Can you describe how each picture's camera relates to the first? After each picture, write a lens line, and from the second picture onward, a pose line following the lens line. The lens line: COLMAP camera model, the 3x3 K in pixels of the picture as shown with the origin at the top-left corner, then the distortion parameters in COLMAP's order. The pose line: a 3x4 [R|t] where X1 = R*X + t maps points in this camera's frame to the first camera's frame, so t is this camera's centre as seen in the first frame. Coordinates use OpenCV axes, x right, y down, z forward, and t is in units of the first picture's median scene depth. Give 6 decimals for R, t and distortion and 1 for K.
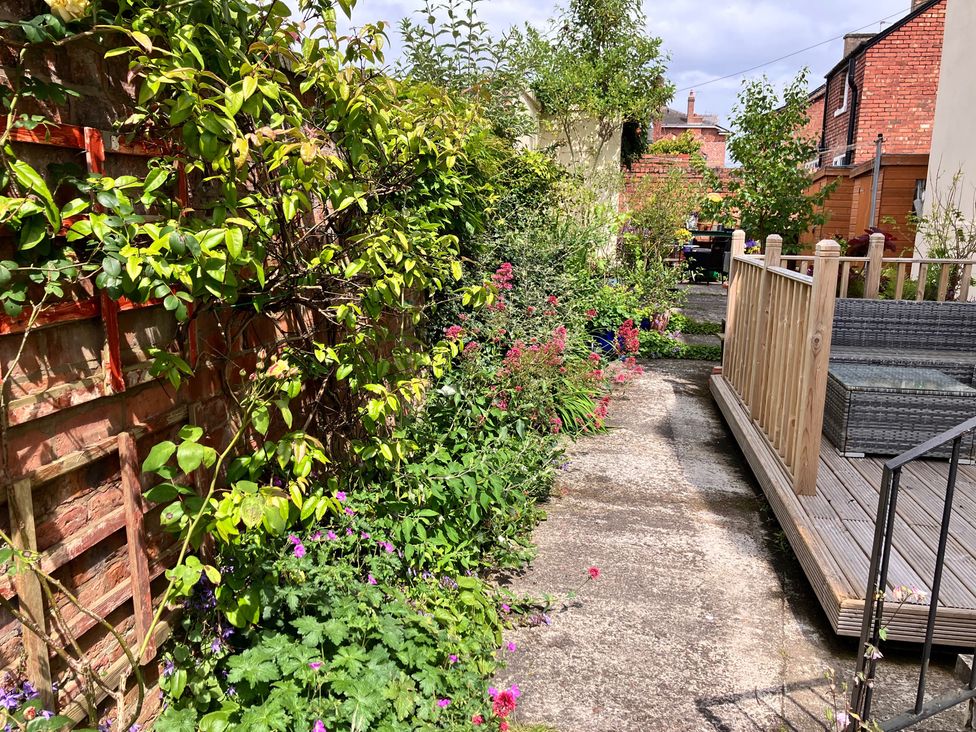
lens RADIAL K [[769.0, 0, 486.8], [0, 769.0, 367.2], [0, 0, 1]] dist [0.024241, -0.020556]
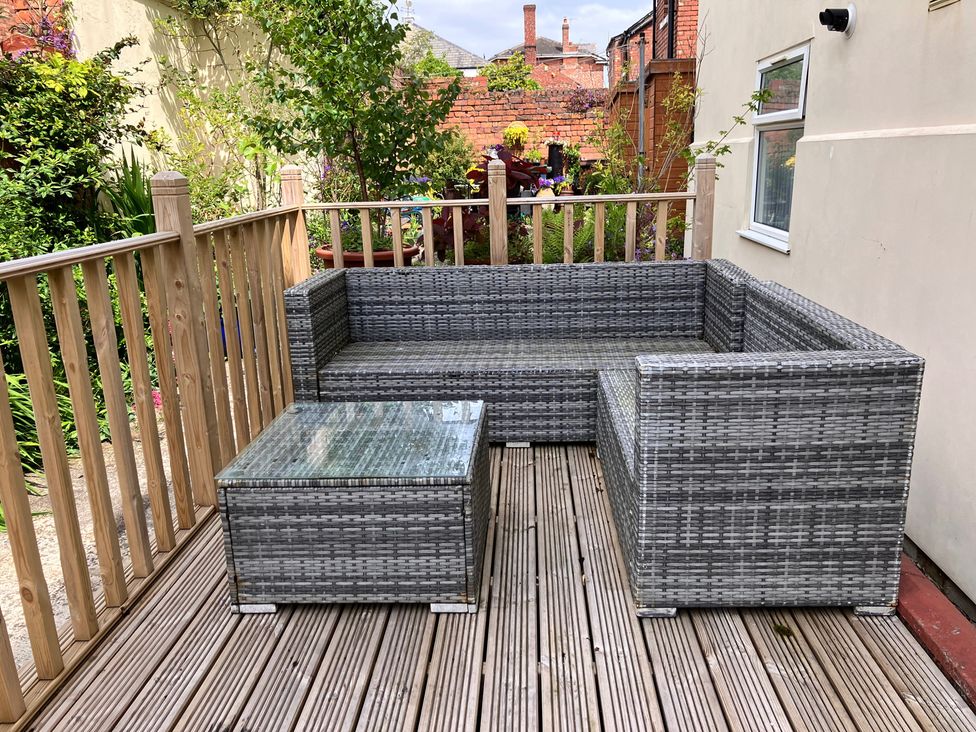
lens RADIAL K [[769.0, 0, 491.3], [0, 769.0, 366.3], [0, 0, 1]] dist [0.024241, -0.020556]
pose [[0.991419, -0.076864, 0.105732, 0.436598], [0.069337, 0.994910, 0.073124, -0.052190], [-0.110815, -0.065165, 0.991702, 0.367685]]
